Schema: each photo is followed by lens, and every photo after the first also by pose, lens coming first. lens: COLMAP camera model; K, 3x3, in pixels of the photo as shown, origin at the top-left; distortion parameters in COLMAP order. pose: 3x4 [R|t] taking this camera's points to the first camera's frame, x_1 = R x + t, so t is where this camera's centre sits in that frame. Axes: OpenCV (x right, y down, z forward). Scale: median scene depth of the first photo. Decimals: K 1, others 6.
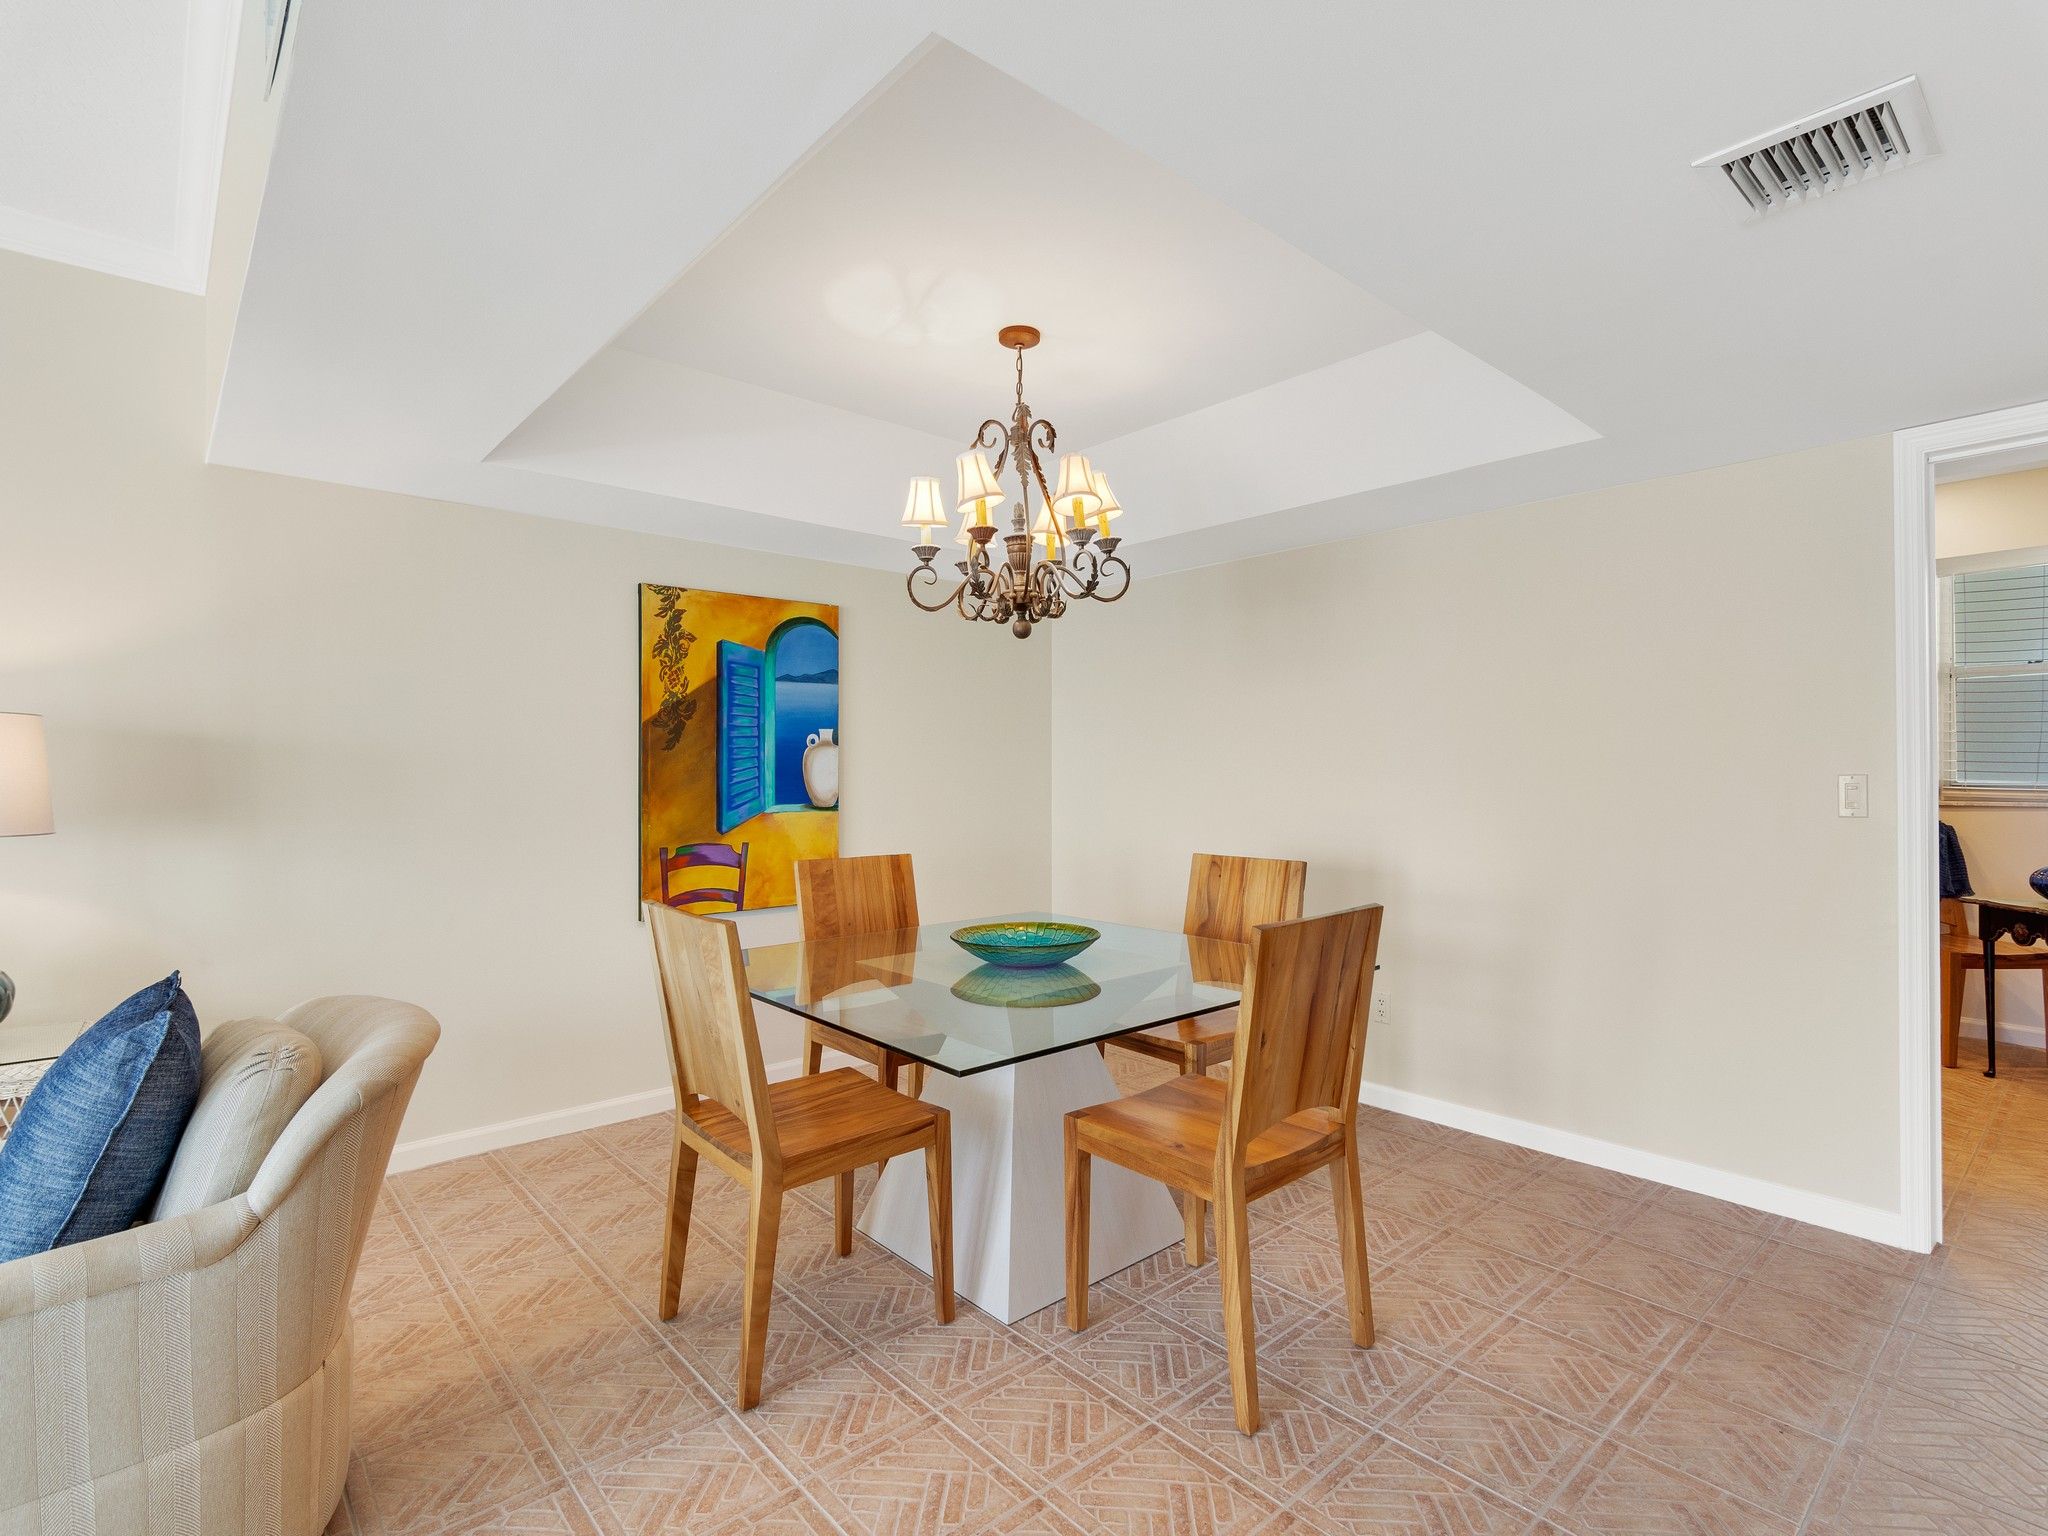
lens RADIAL K [[994.3, 0, 1026.5], [0, 994.3, 772.4], [0, 0, 1]] dist [-0.002146, -0.000425]
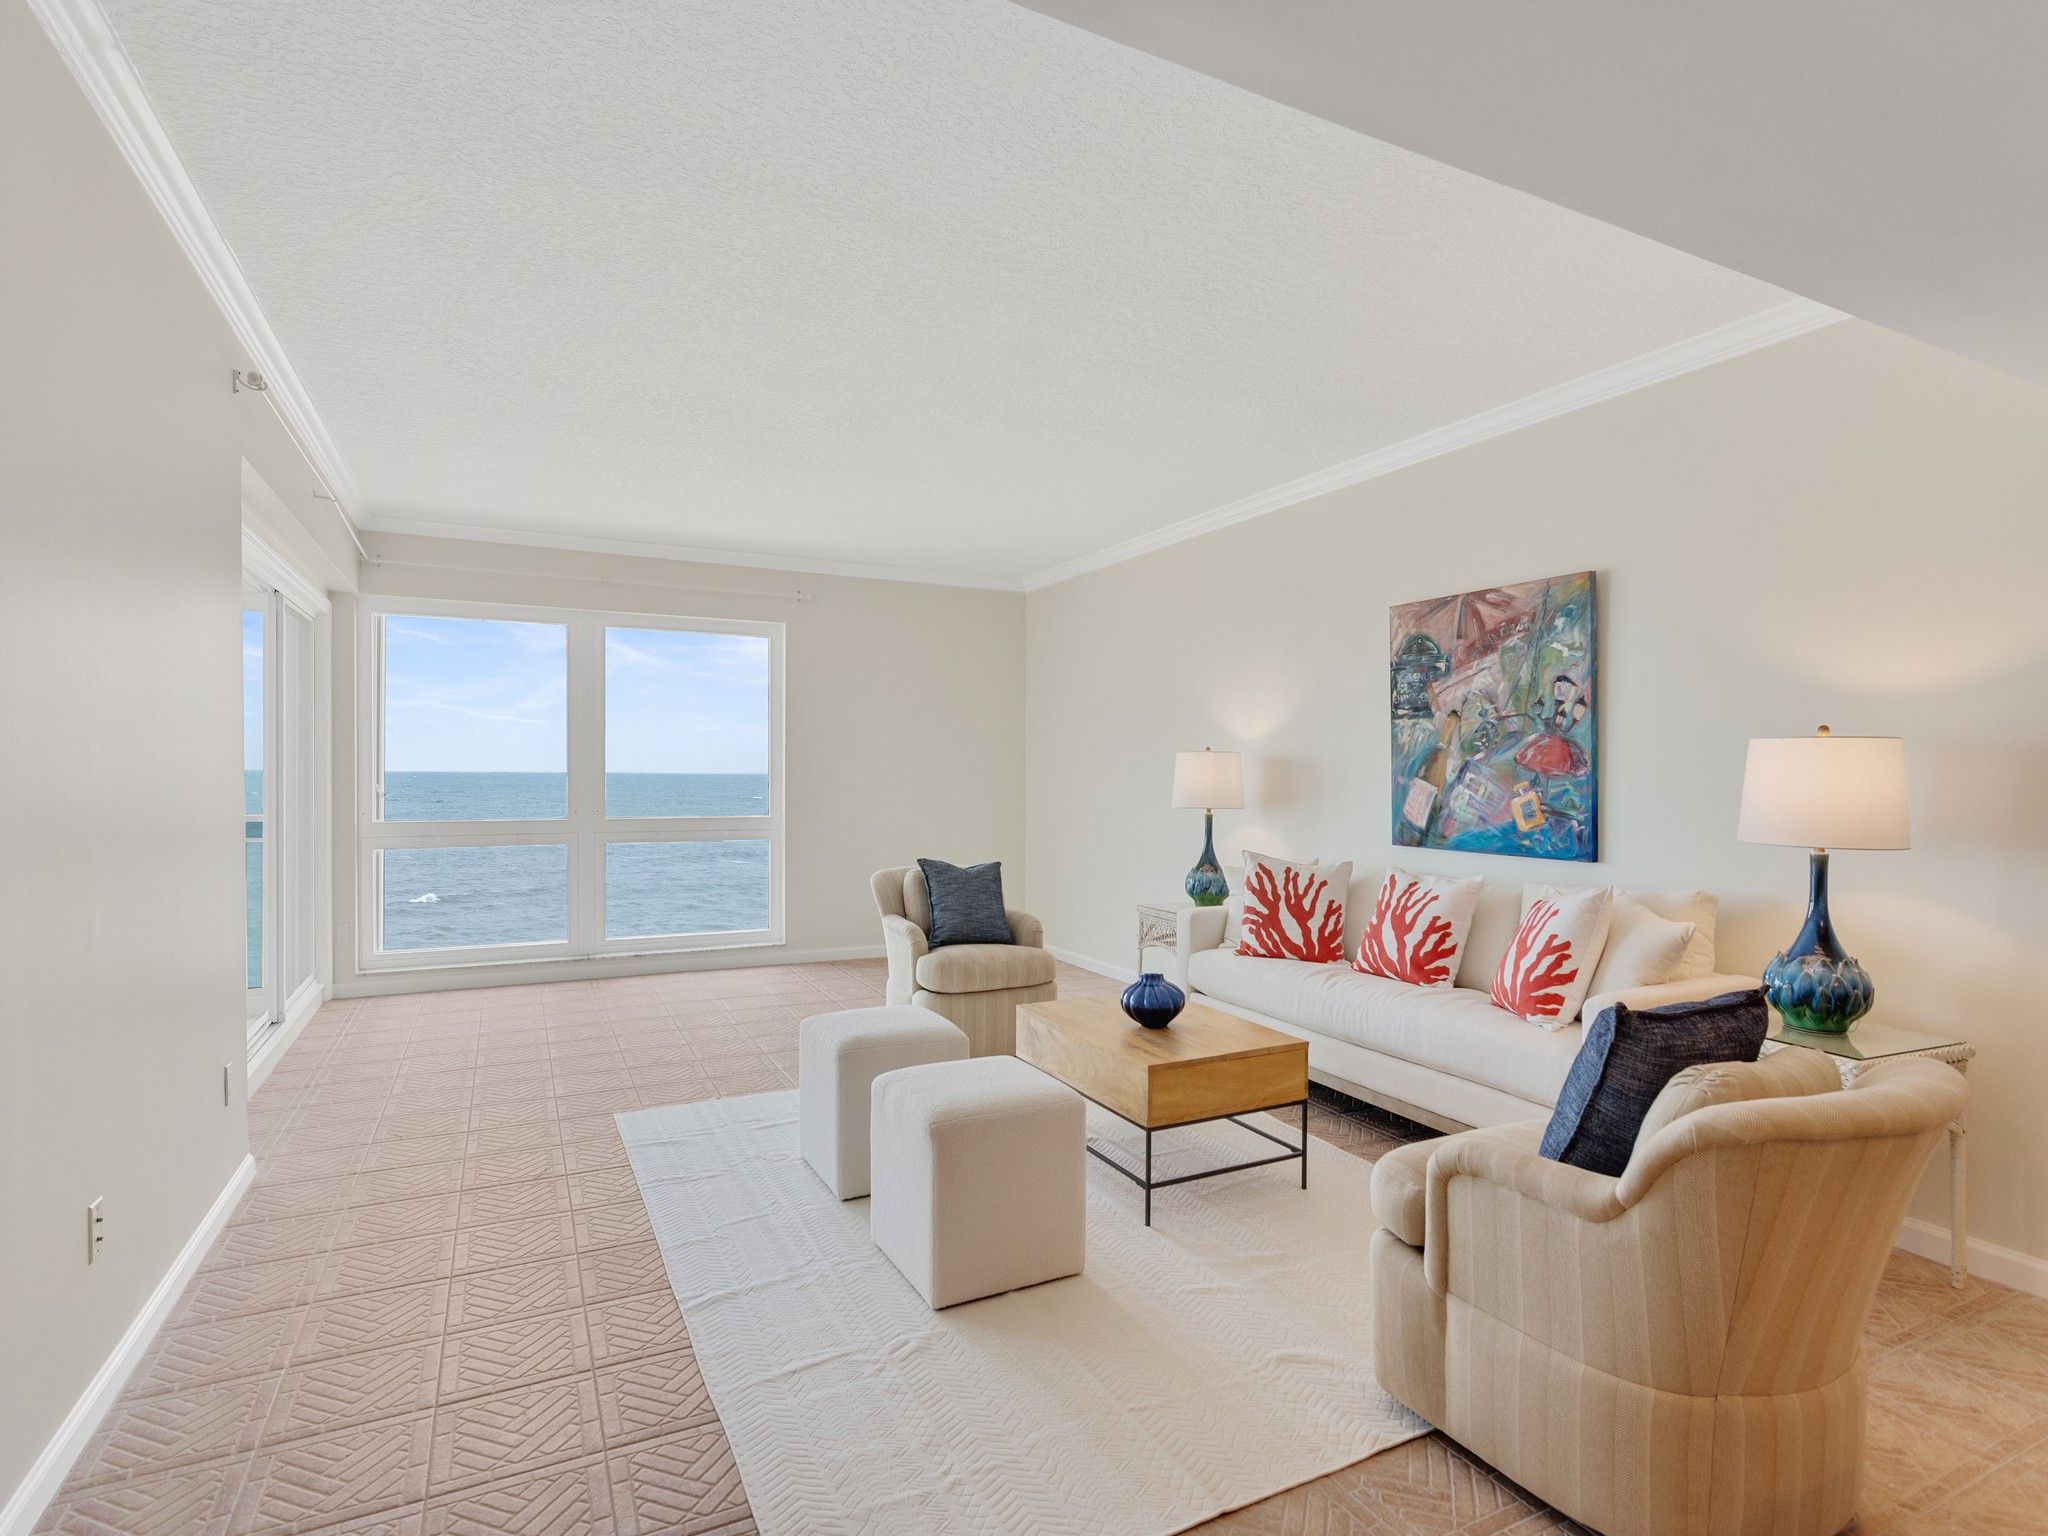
lens RADIAL K [[1043.2, 0, 1021.3], [0, 1043.2, 770.2], [0, 0, 1]] dist [0.000247, 0.000020]
pose [[-0.265121, 0.001311, -0.964214, 0.195608], [-0.005113, 0.999983, 0.002766, -0.012530], [0.964201, 0.005664, -0.265110, 0.245607]]
